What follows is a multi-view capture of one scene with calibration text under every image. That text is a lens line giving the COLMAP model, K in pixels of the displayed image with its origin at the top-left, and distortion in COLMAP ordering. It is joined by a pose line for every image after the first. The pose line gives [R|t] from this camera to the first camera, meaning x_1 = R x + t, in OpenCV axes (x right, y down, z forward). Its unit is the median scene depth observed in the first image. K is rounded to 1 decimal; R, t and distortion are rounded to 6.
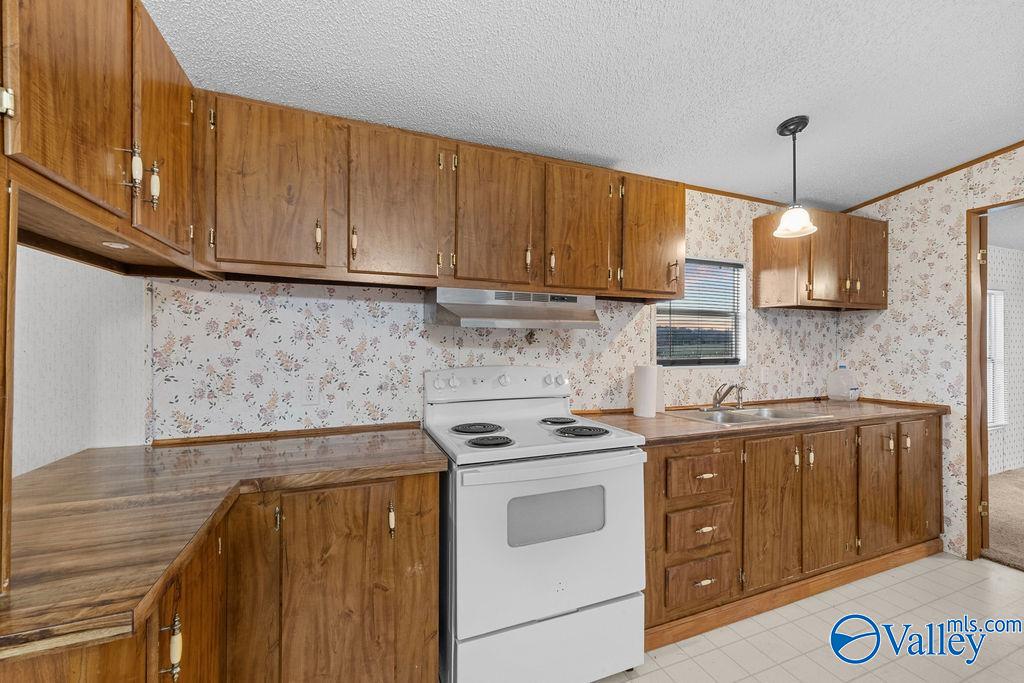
lens RADIAL K [[405.8, 0, 506.2], [0, 405.8, 340.0], [0, 0, 1]] dist [-0.004317, 0.000573]
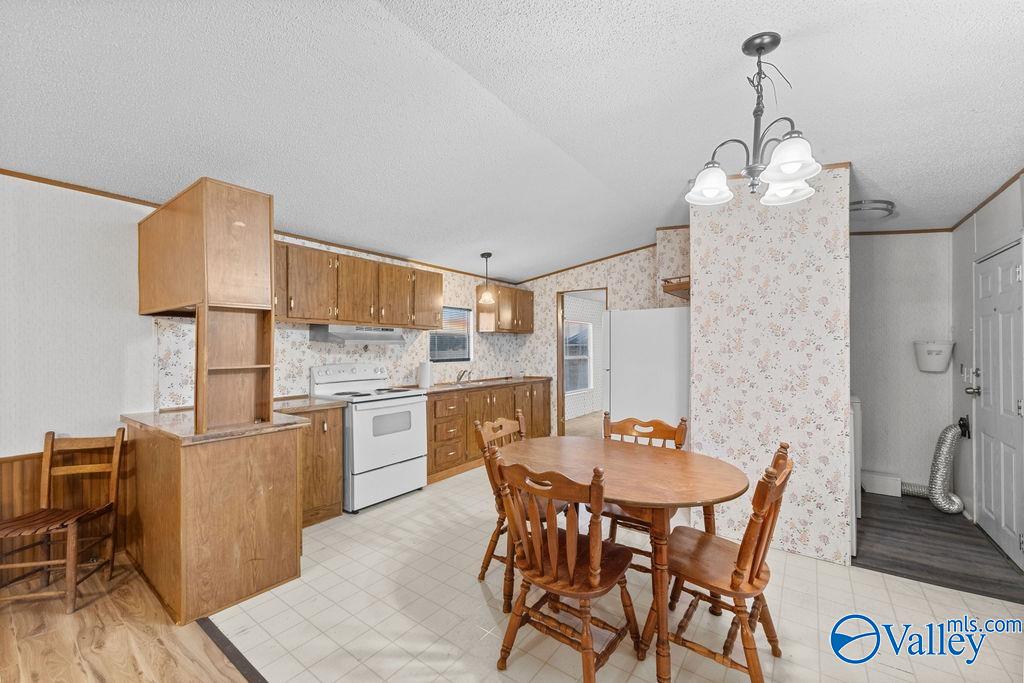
lens RADIAL K [[405.8, 0, 514.3], [0, 405.8, 349.5], [0, 0, 1]] dist [-0.004317, 0.000573]
pose [[0.838936, -0.008367, 0.544166, -0.400550], [0.004748, 0.999956, 0.008056, -0.013270], [-0.544210, -0.004174, 0.838939, -0.984664]]
